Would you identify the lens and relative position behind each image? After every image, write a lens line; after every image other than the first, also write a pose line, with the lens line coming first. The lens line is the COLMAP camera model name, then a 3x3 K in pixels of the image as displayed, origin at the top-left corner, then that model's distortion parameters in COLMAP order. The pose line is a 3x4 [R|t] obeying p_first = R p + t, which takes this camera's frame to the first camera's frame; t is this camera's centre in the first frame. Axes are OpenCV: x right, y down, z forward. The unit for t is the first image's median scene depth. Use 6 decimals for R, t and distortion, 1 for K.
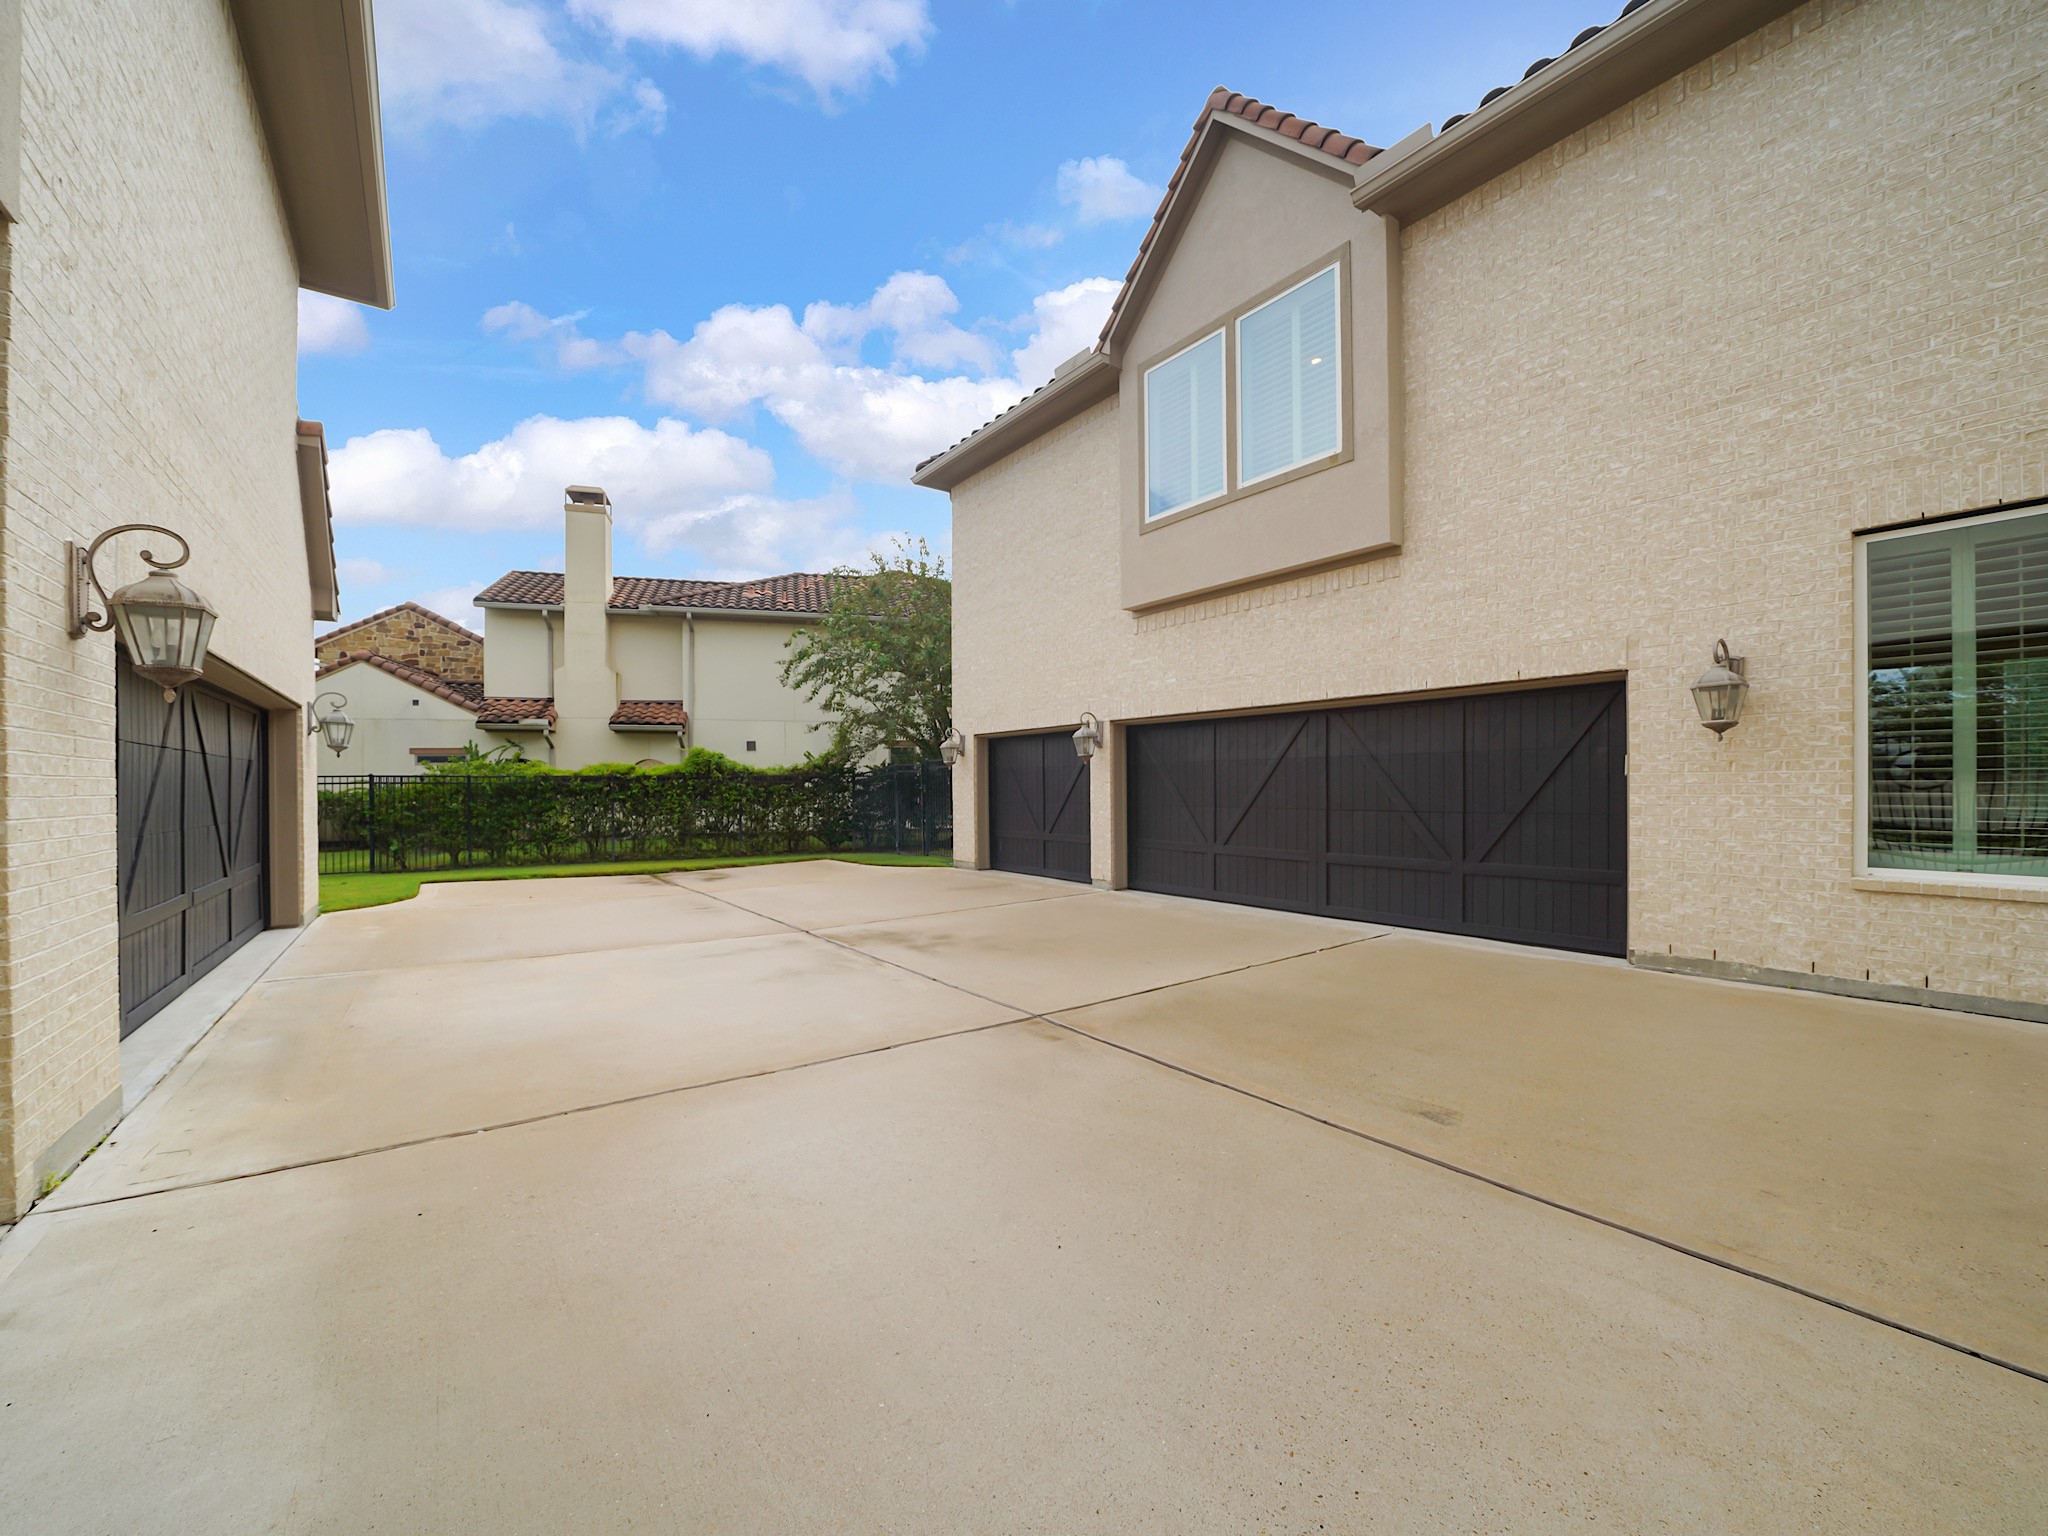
lens RADIAL K [[817.6, 0, 1015.7], [0, 817.6, 802.1], [0, 0, 1]] dist [-0.009599, 0.000173]
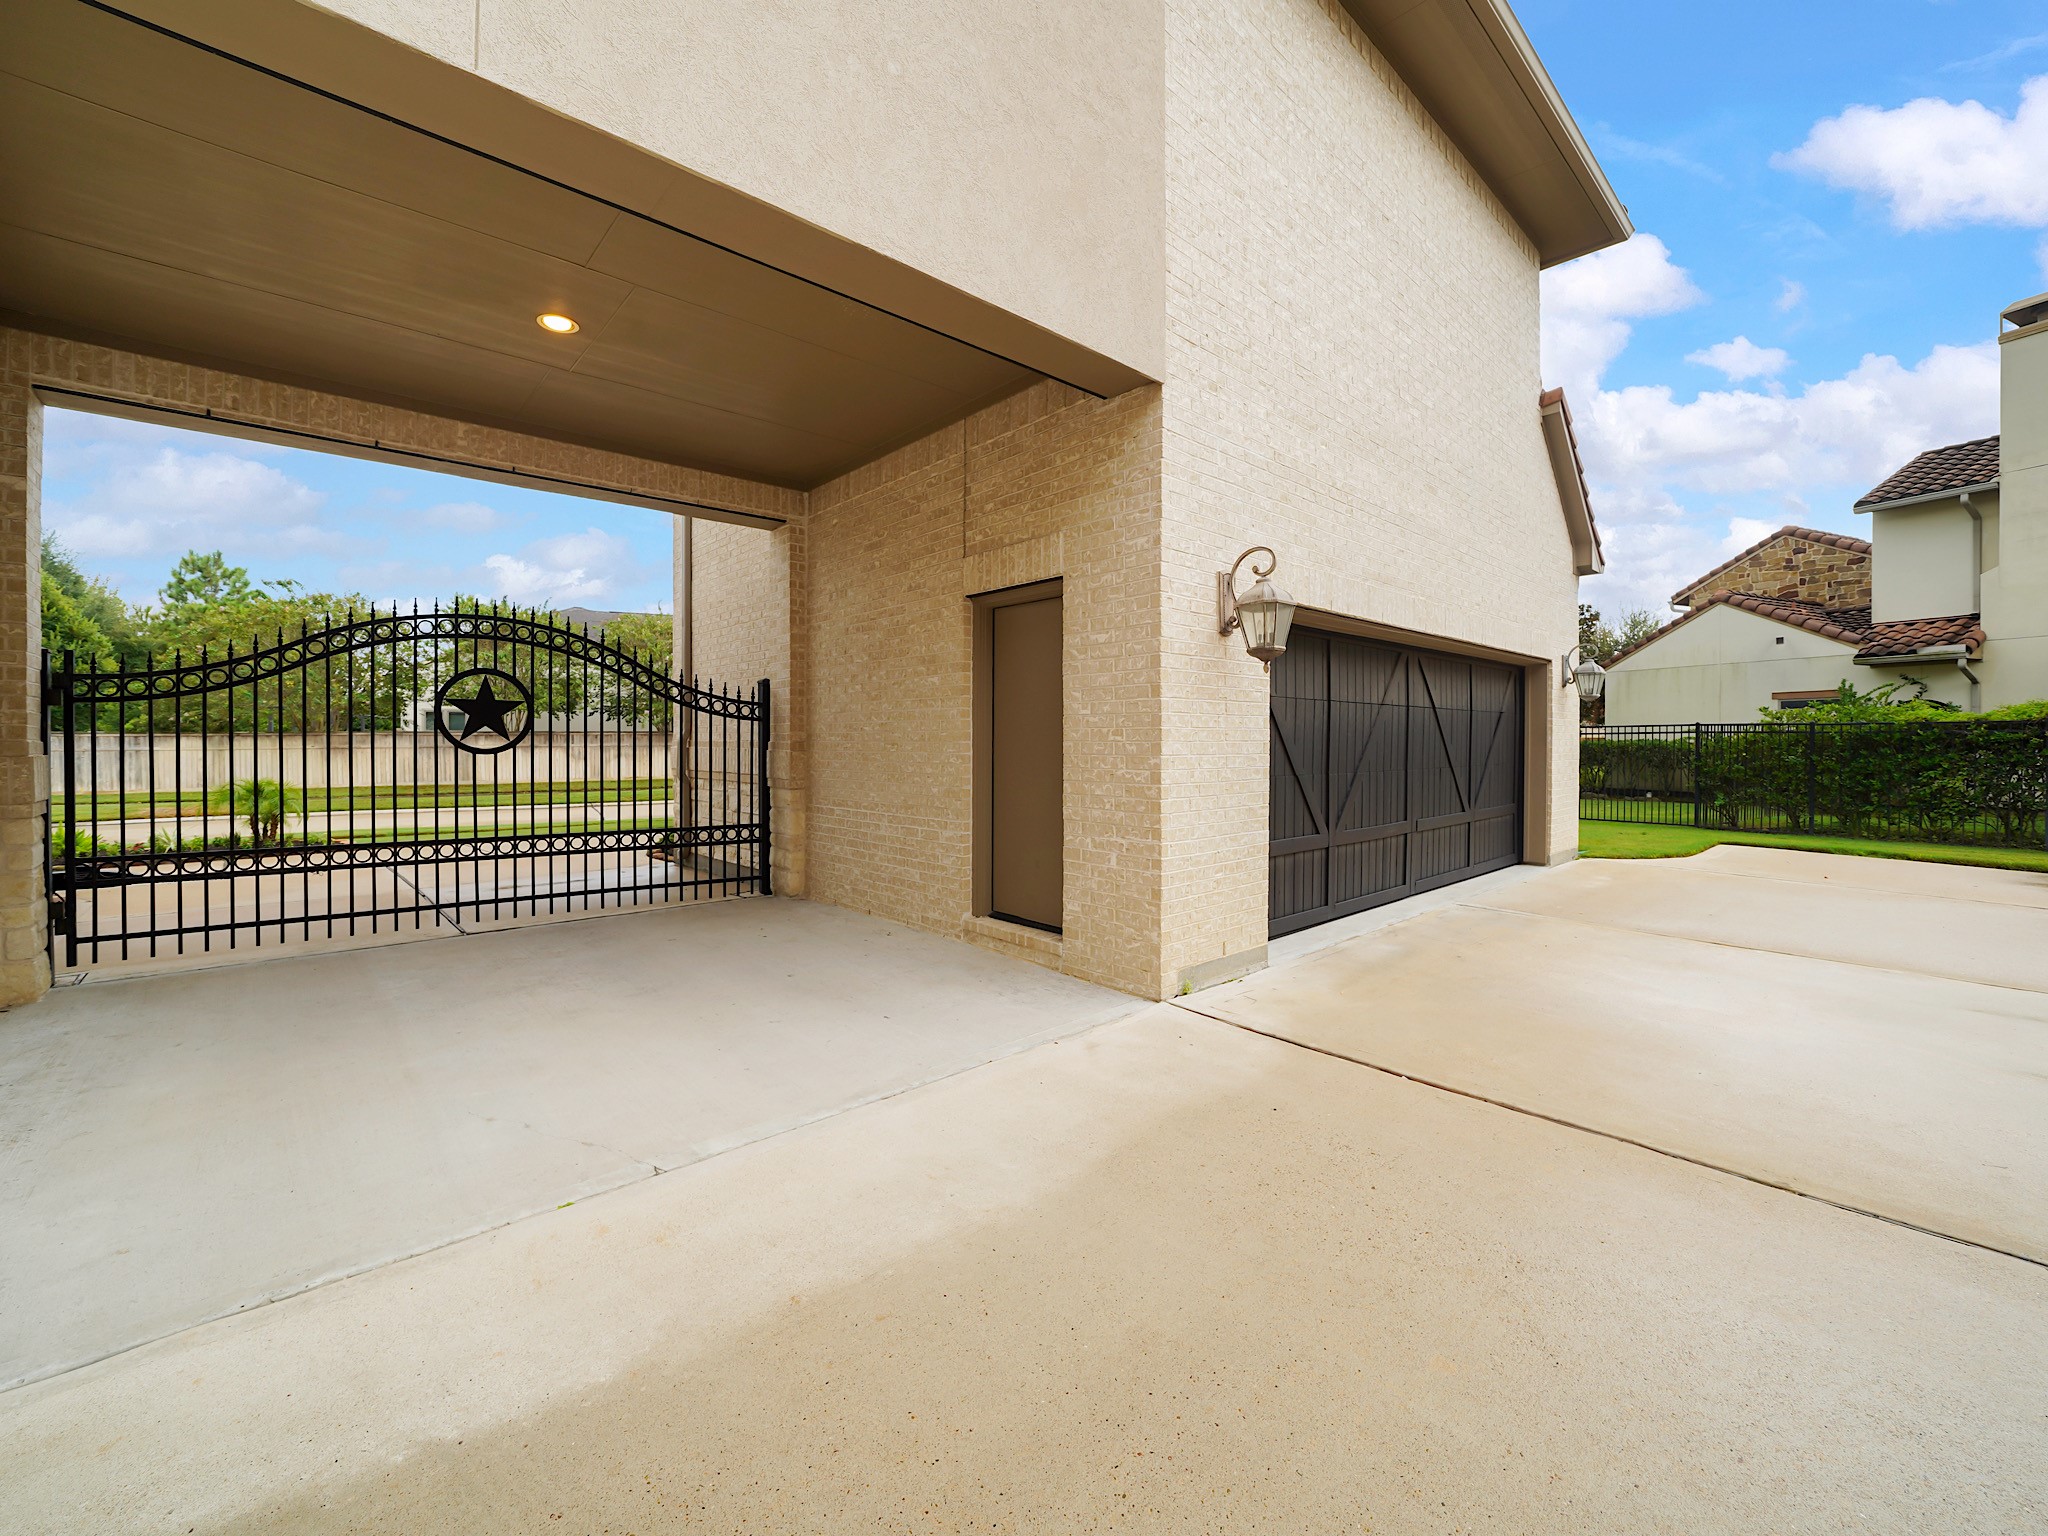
lens RADIAL K [[827.0, 0, 994.3], [0, 827.0, 763.8], [0, 0, 1]] dist [-0.019937, 0.000187]
pose [[0.105986, 0.035410, -0.993737, 0.061225], [-0.020493, 0.999231, 0.033420, -0.001571], [0.994156, 0.016823, 0.106630, 0.081318]]
